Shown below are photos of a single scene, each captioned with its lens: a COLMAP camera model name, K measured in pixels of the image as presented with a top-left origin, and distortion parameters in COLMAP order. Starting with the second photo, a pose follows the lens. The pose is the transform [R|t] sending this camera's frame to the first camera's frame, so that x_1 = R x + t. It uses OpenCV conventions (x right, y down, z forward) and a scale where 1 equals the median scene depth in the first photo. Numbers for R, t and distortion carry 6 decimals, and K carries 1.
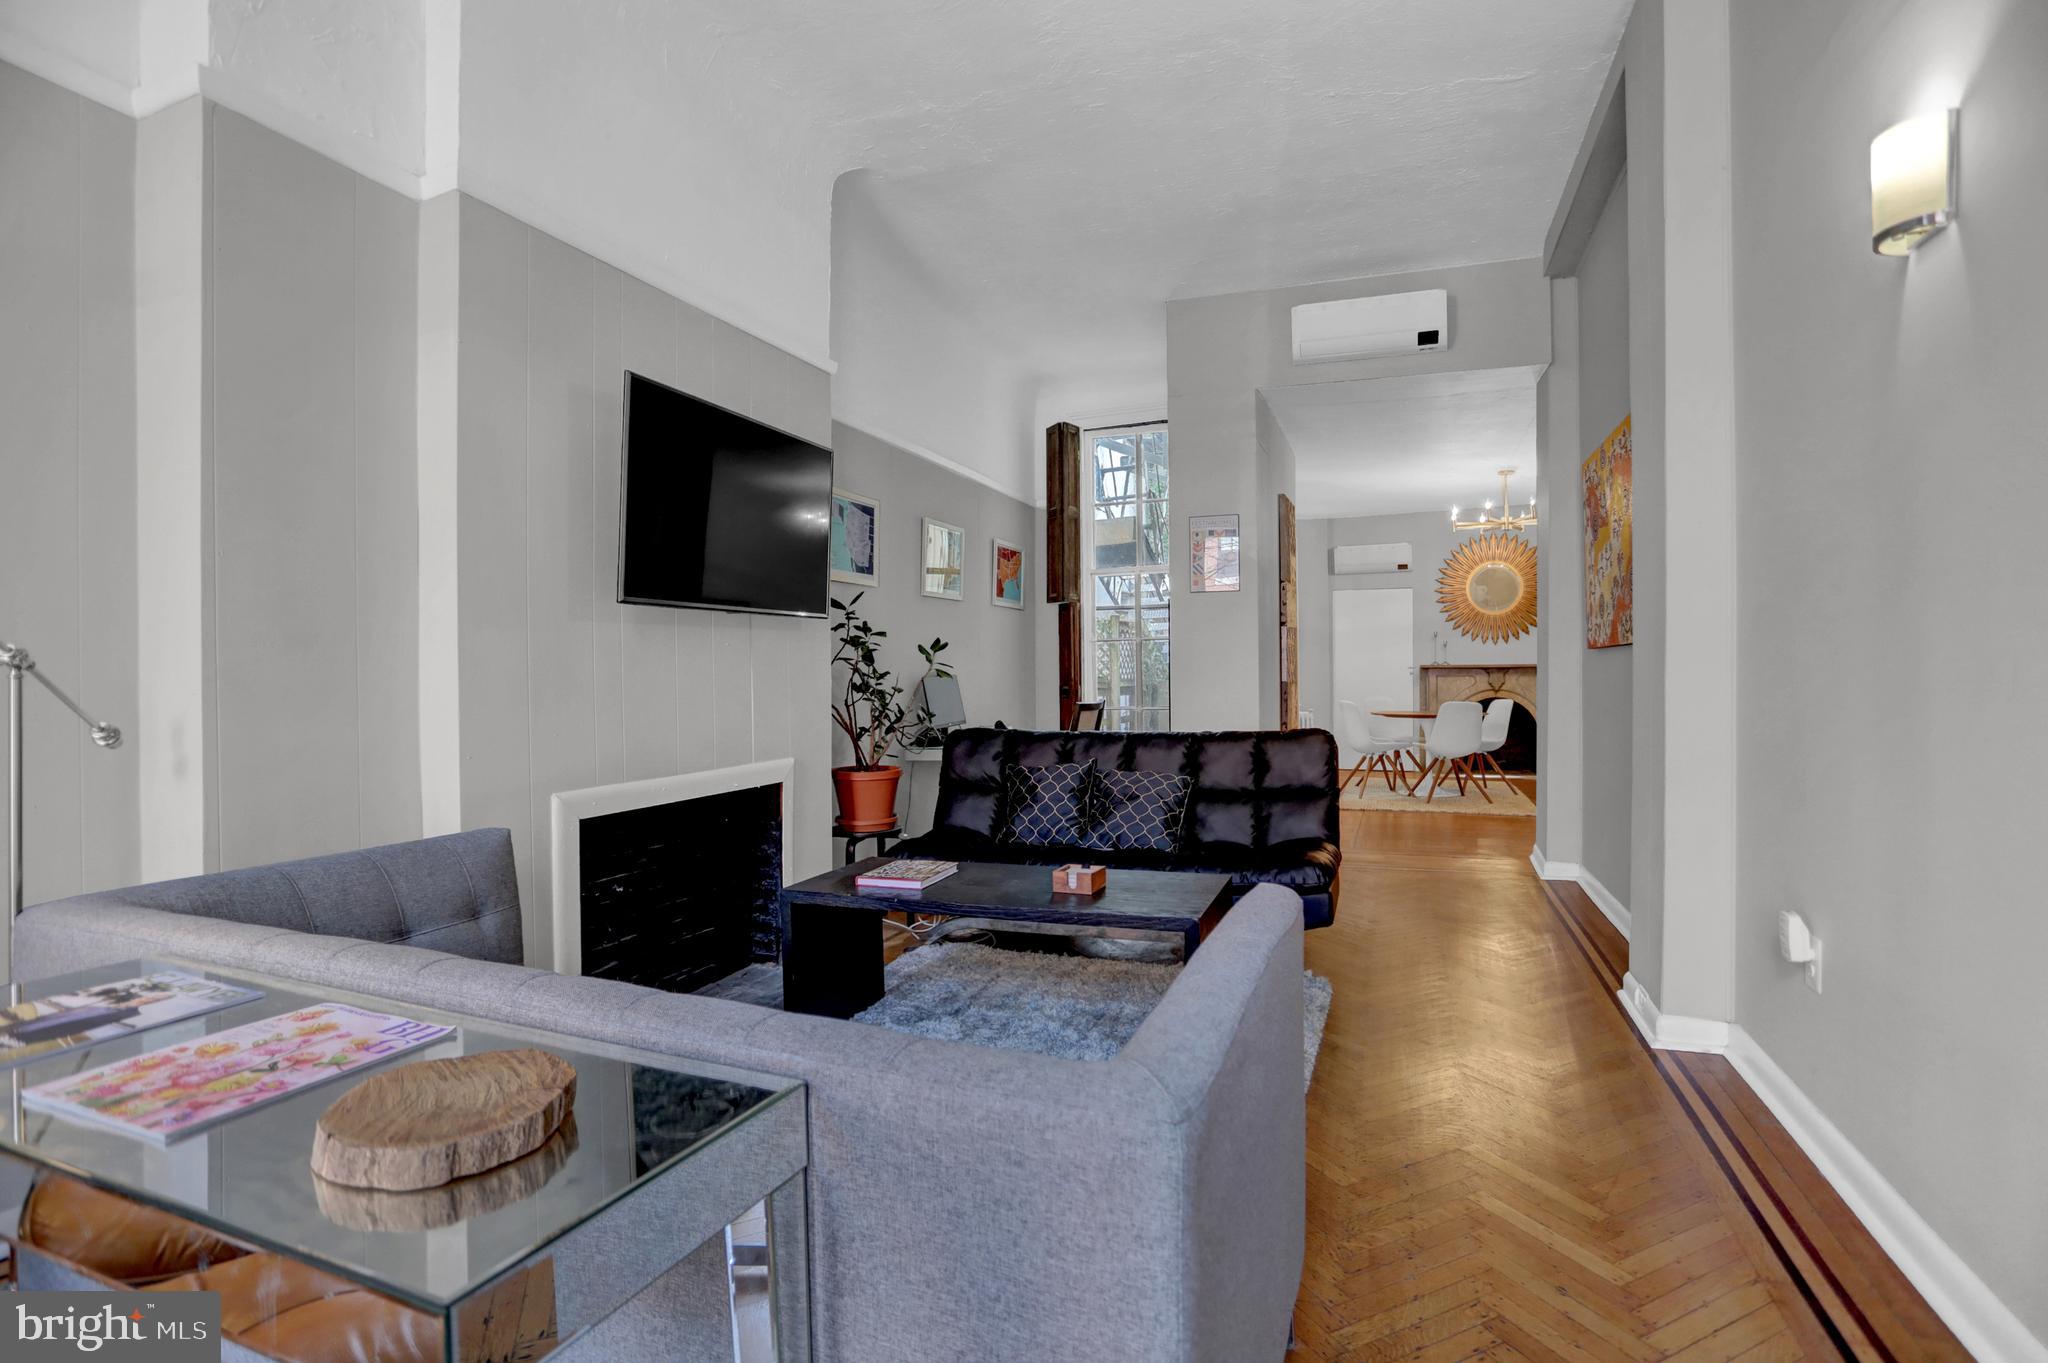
lens RADIAL K [[991.4, 0, 1036.3], [0, 991.4, 680.0], [0, 0, 1]] dist [-0.046718, 0.004937]
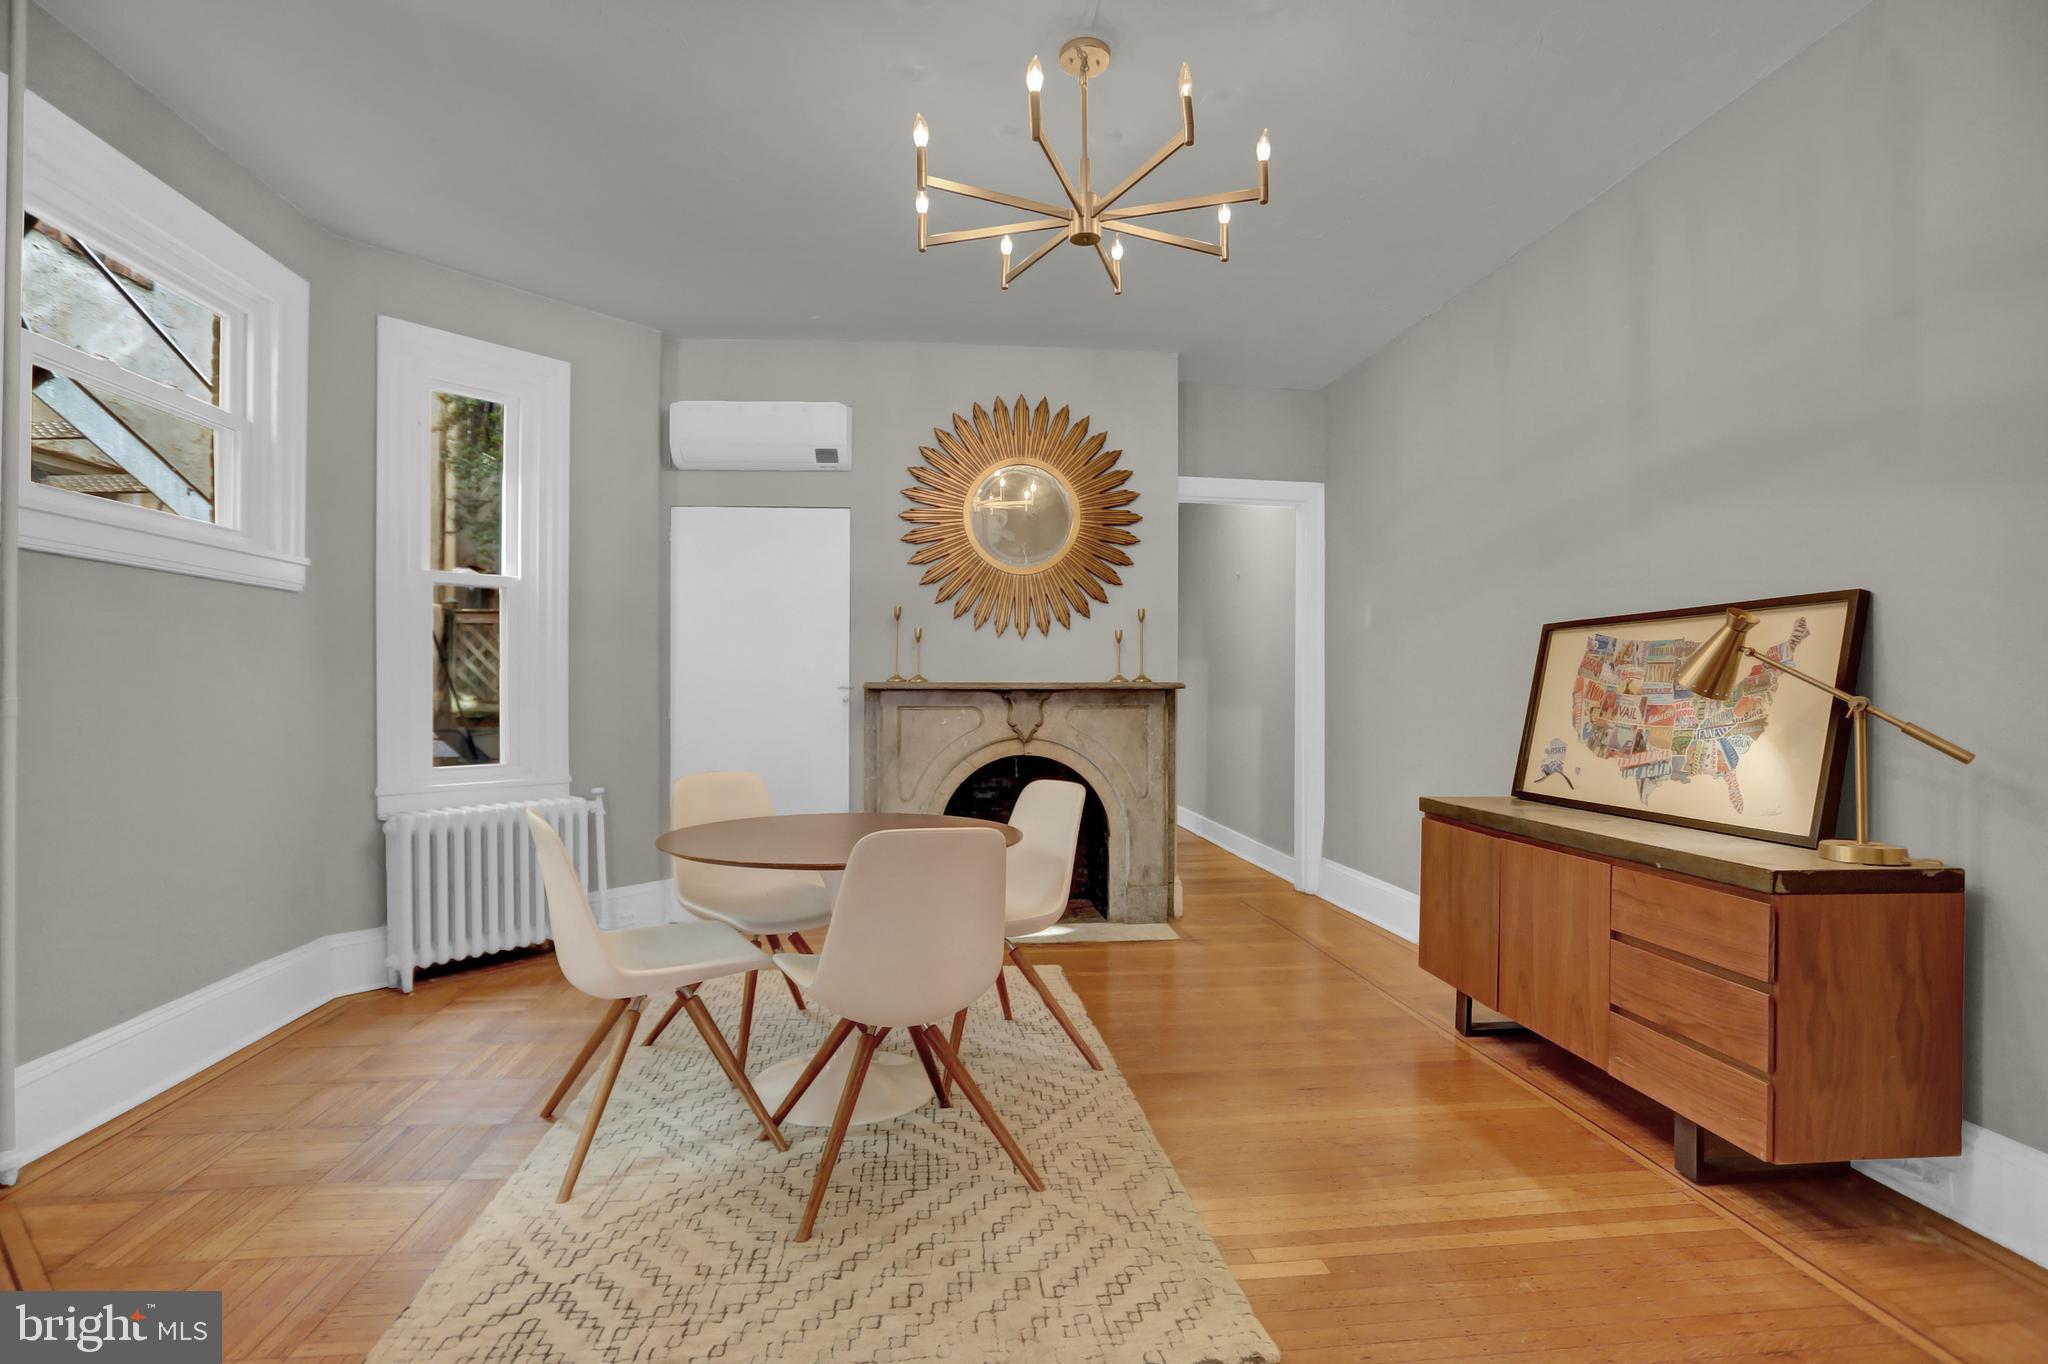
lens RADIAL K [[991.4, 0, 1021.4], [0, 991.4, 691.8], [0, 0, 1]] dist [-0.046718, 0.004937]
pose [[0.896797, 0.003954, 0.442425, 0.261874], [0.000991, 0.999940, -0.010945, -0.006478], [-0.442442, 0.010253, 0.896738, 0.583807]]
